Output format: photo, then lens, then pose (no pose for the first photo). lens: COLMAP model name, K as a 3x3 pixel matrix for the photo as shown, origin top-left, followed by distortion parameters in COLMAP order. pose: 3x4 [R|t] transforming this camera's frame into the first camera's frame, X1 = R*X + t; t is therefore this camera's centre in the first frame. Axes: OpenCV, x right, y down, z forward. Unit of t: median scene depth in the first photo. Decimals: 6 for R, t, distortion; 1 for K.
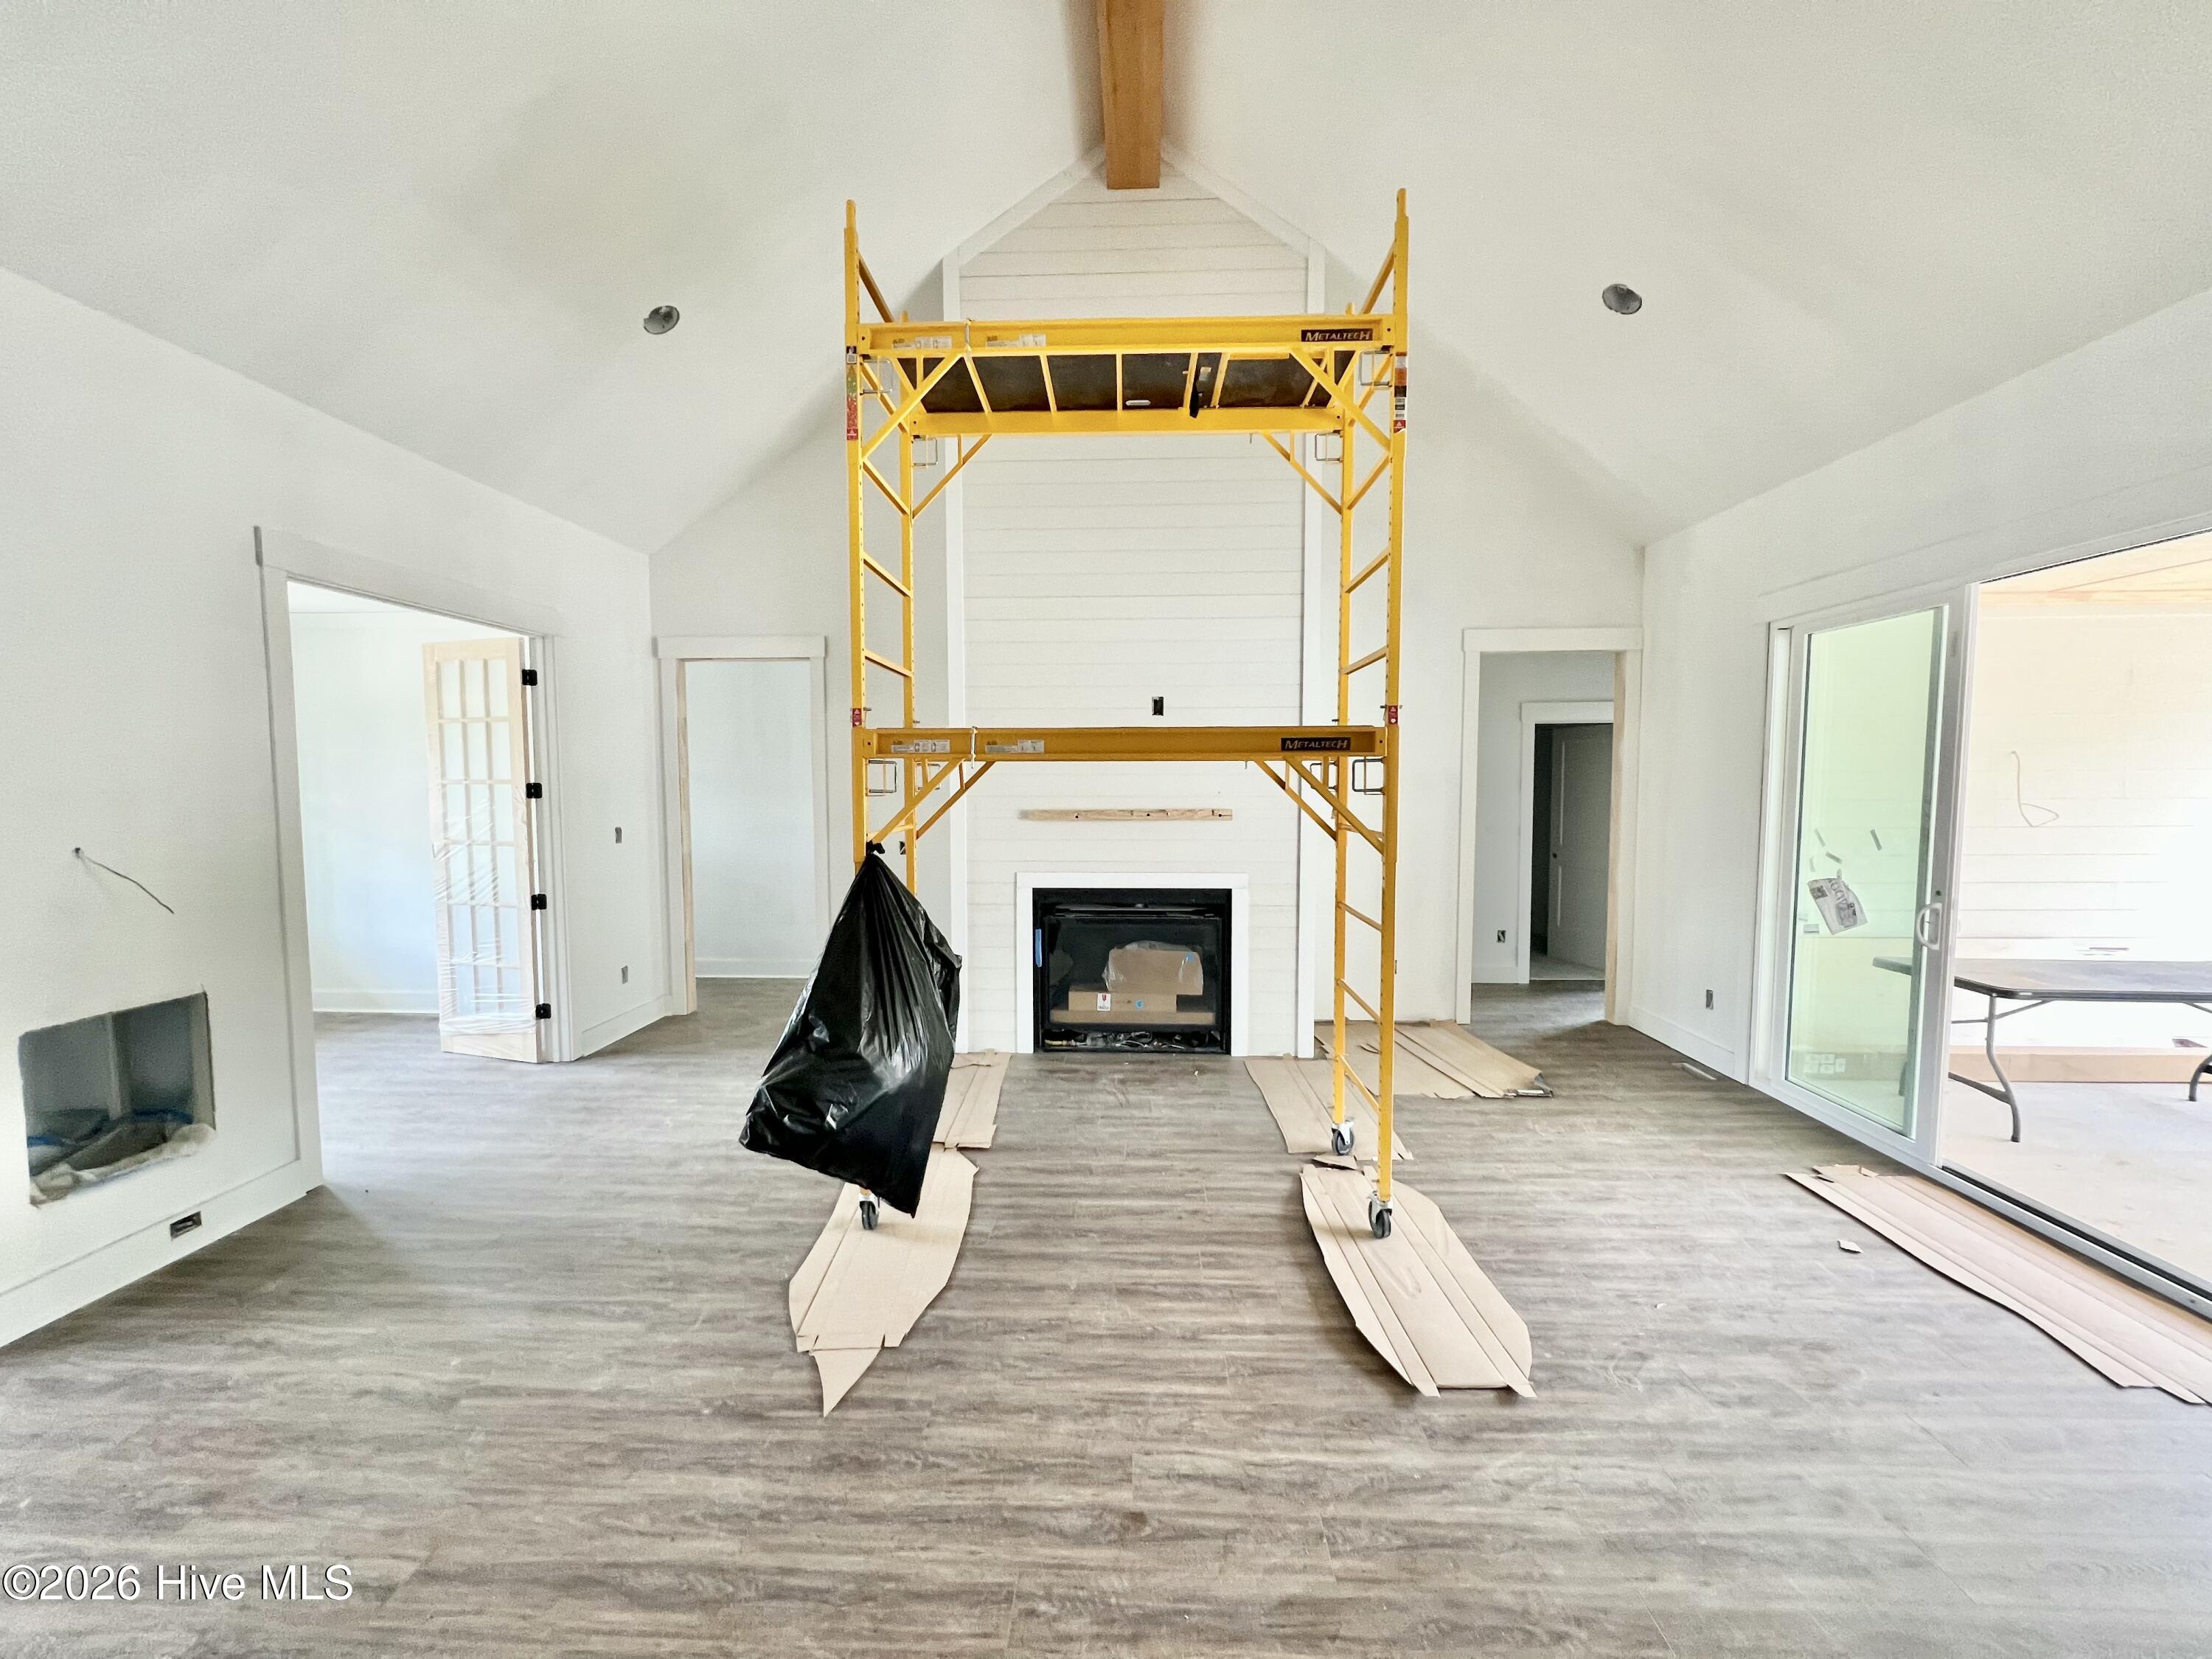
lens RADIAL K [[884.3, 0, 1105.7], [0, 884.3, 832.7], [0, 0, 1]] dist [-0.001514, -0.000192]
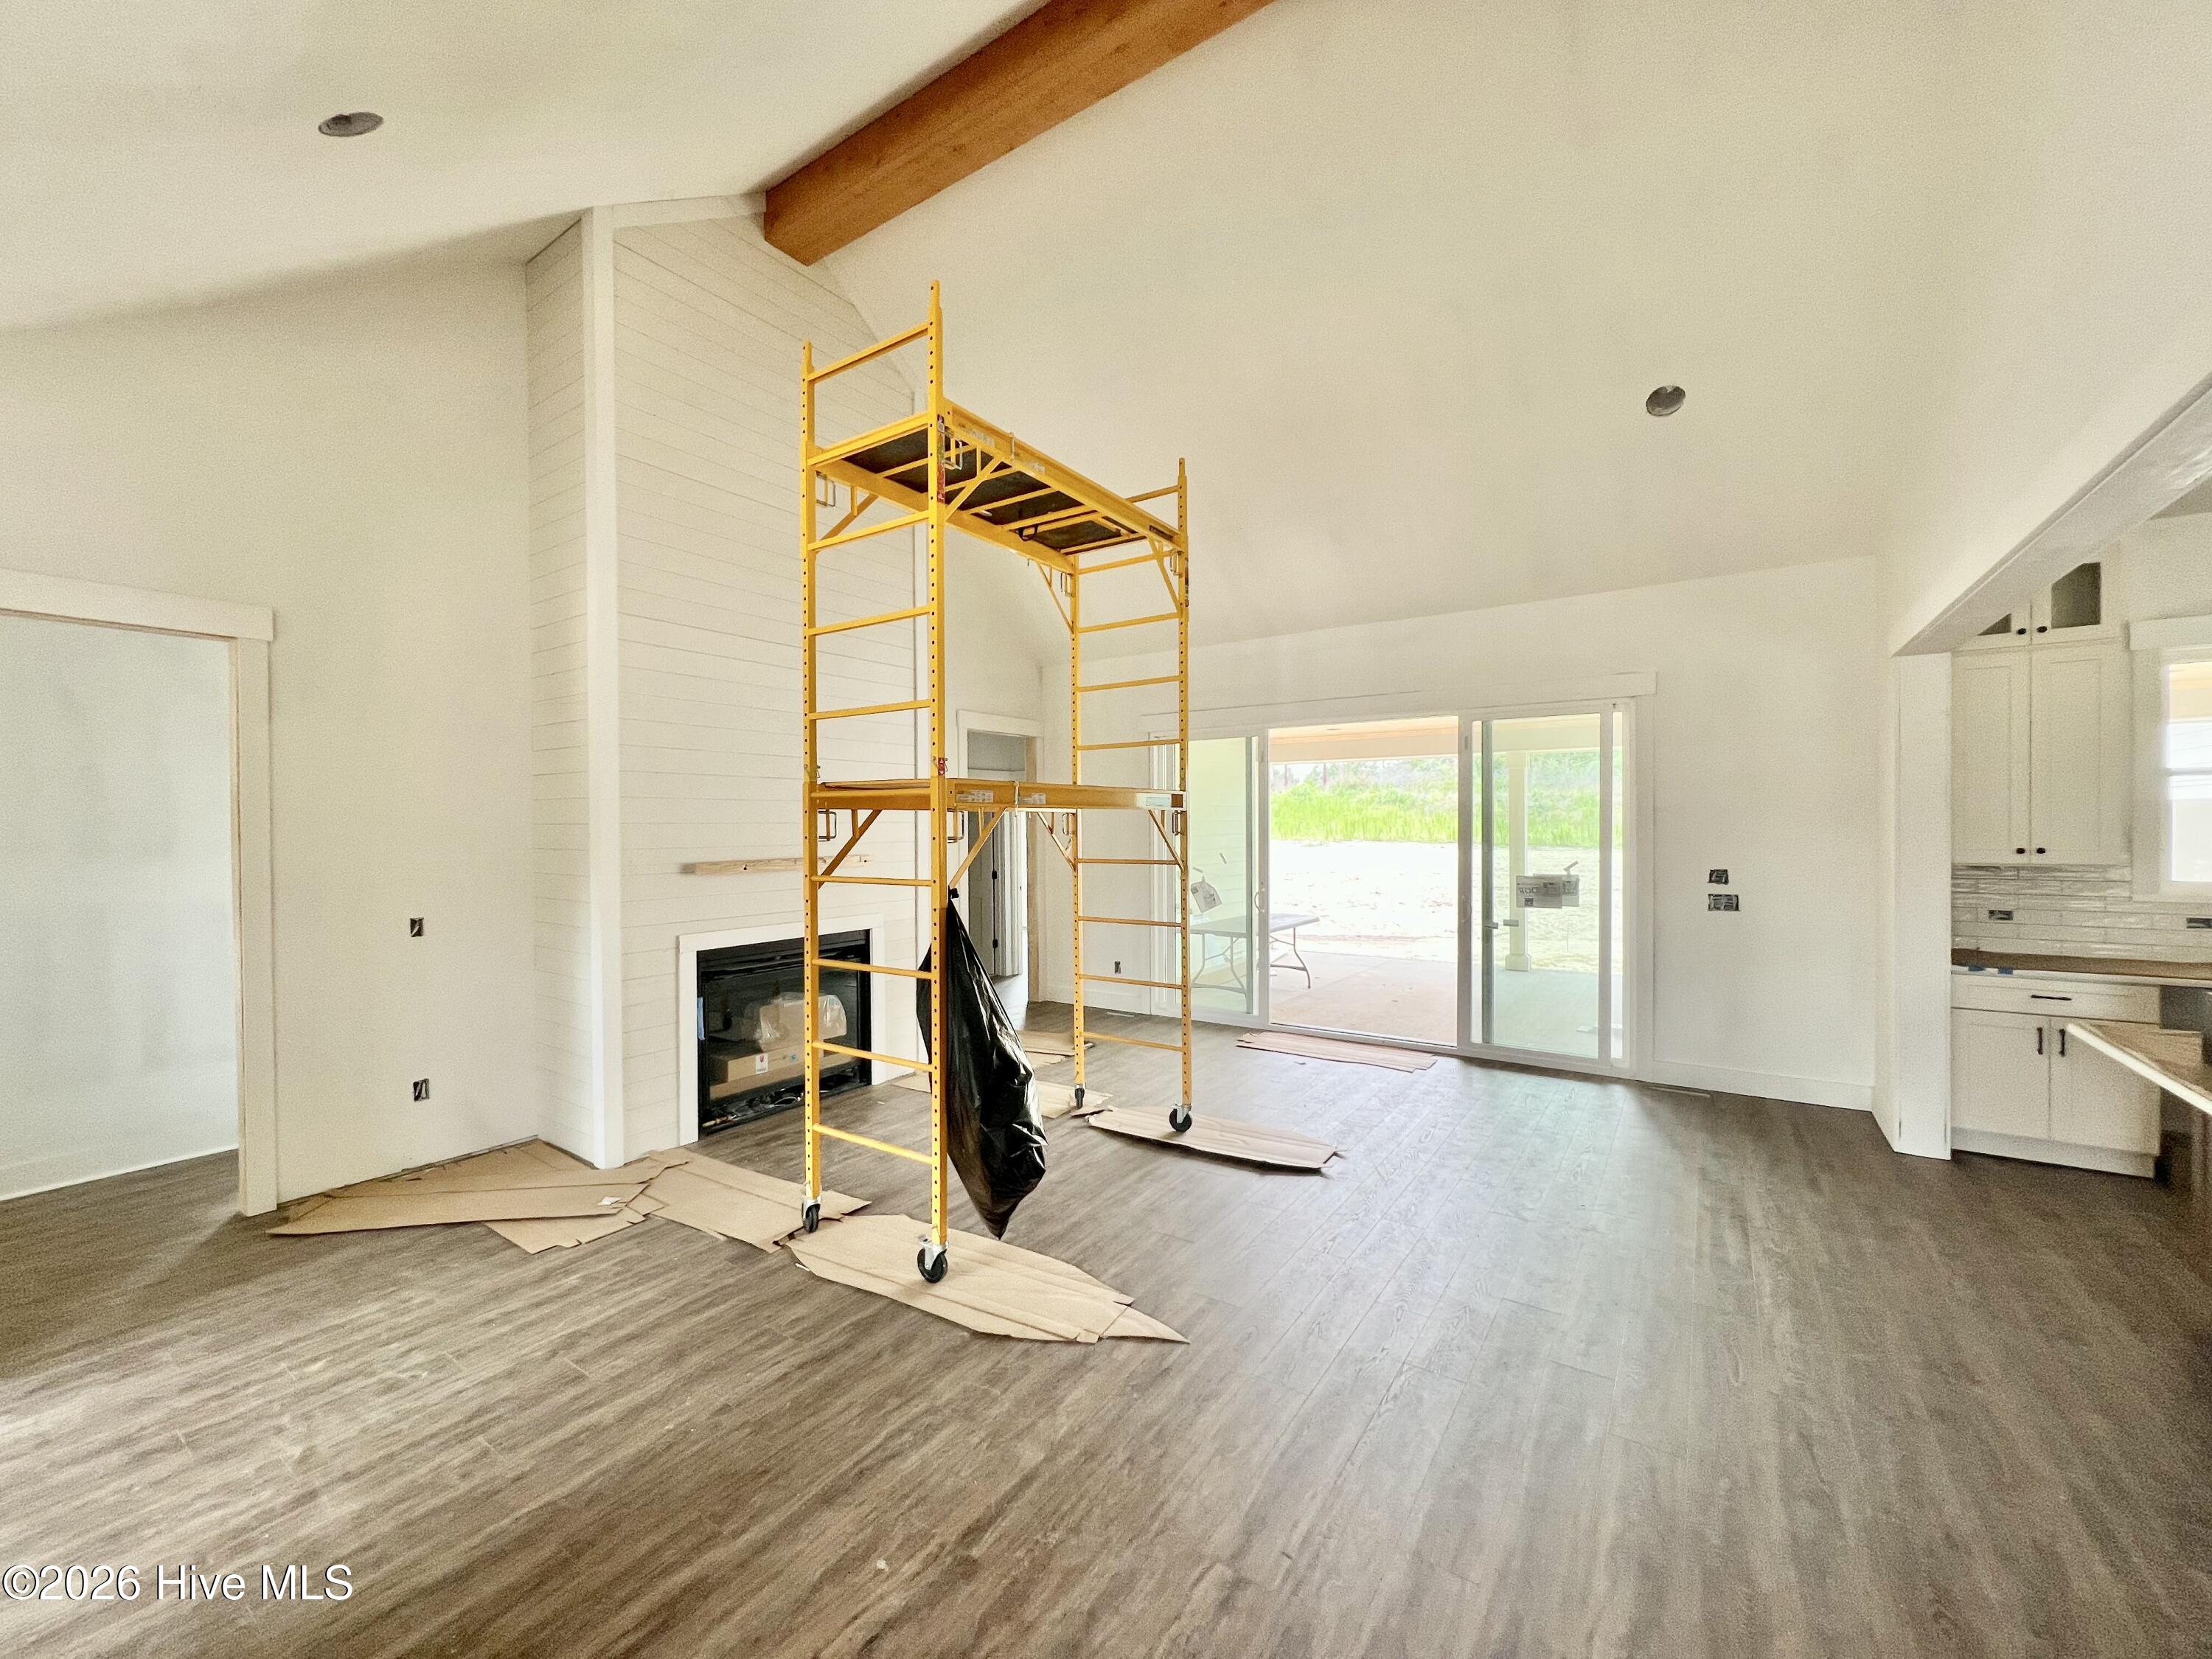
lens RADIAL K [[884.3, 0, 1105.7], [0, 884.3, 832.7], [0, 0, 1]] dist [-0.001514, -0.000192]
pose [[0.524219, -0.009427, 0.851531, -0.803042], [0.059221, 0.997921, -0.025410, -0.011895], [-0.849522, 0.063749, 0.523688, 0.233718]]
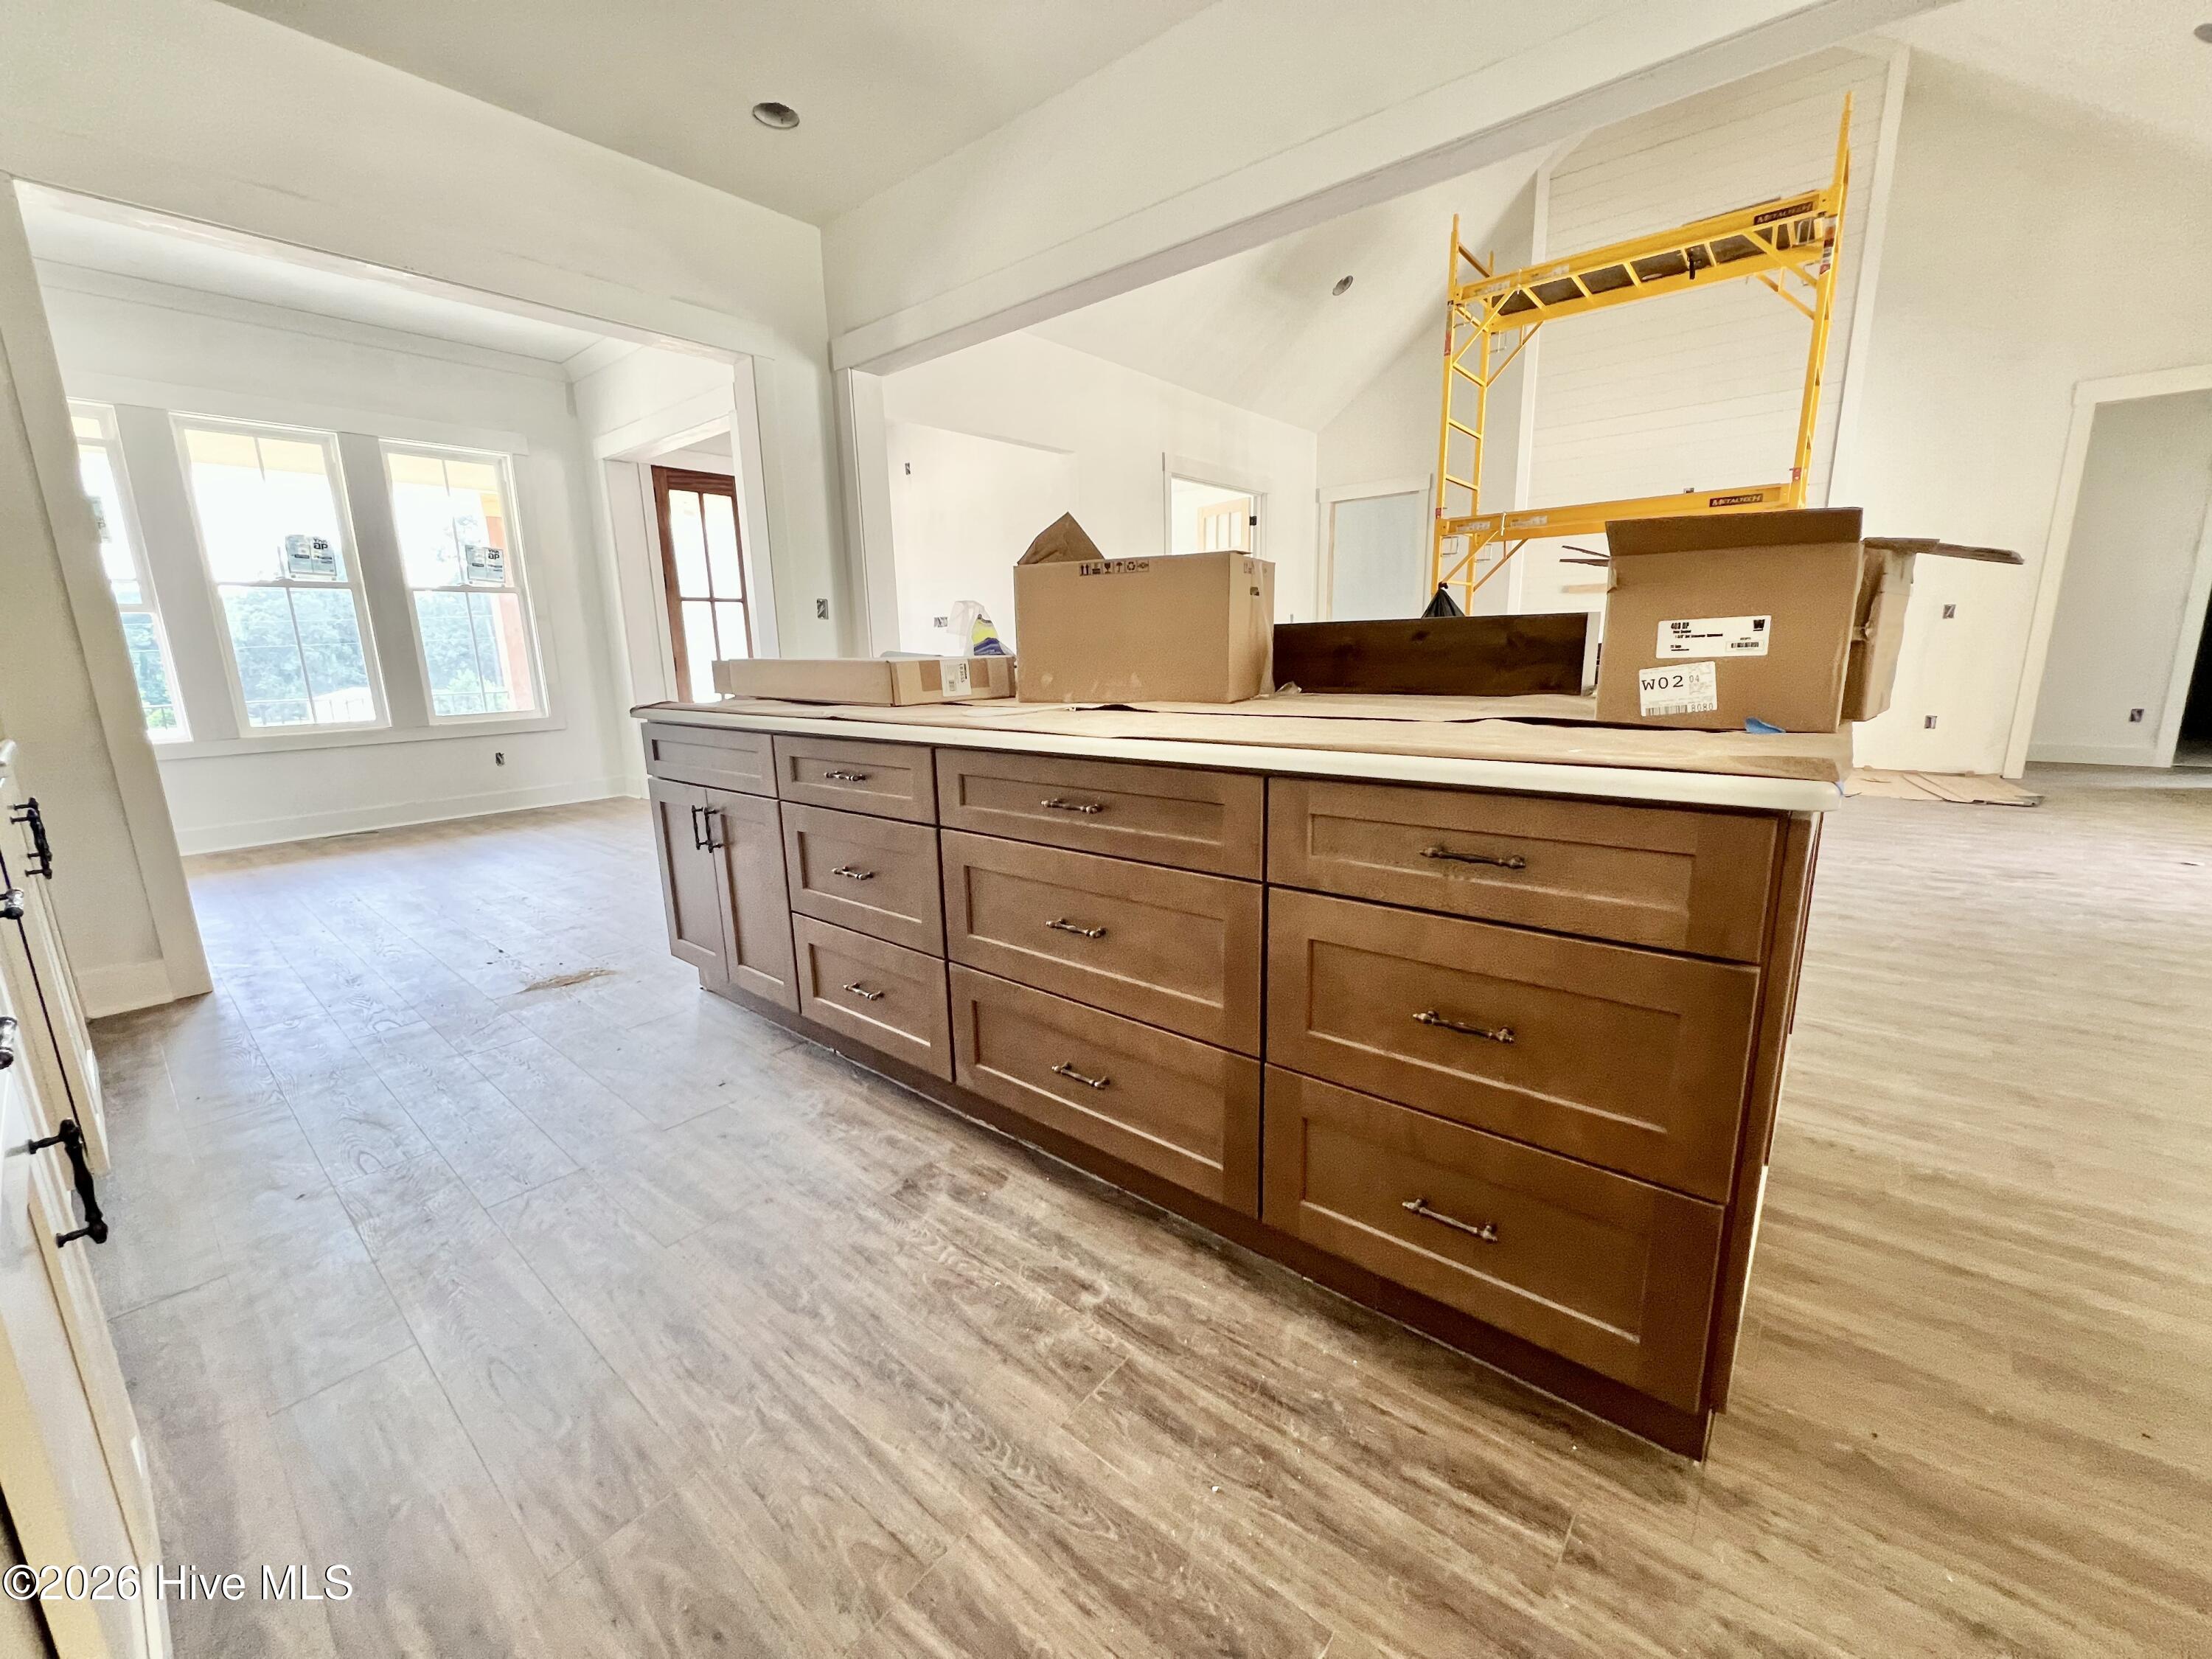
lens RADIAL K [[884.3, 0, 1105.7], [0, 884.3, 832.7], [0, 0, 1]] dist [-0.001514, -0.000192]
pose [[0.792526, 0.111965, -0.599471, 0.270579], [-0.016278, 0.986535, 0.162737, 0.184180], [0.609620, -0.119215, 0.783678, -0.738538]]
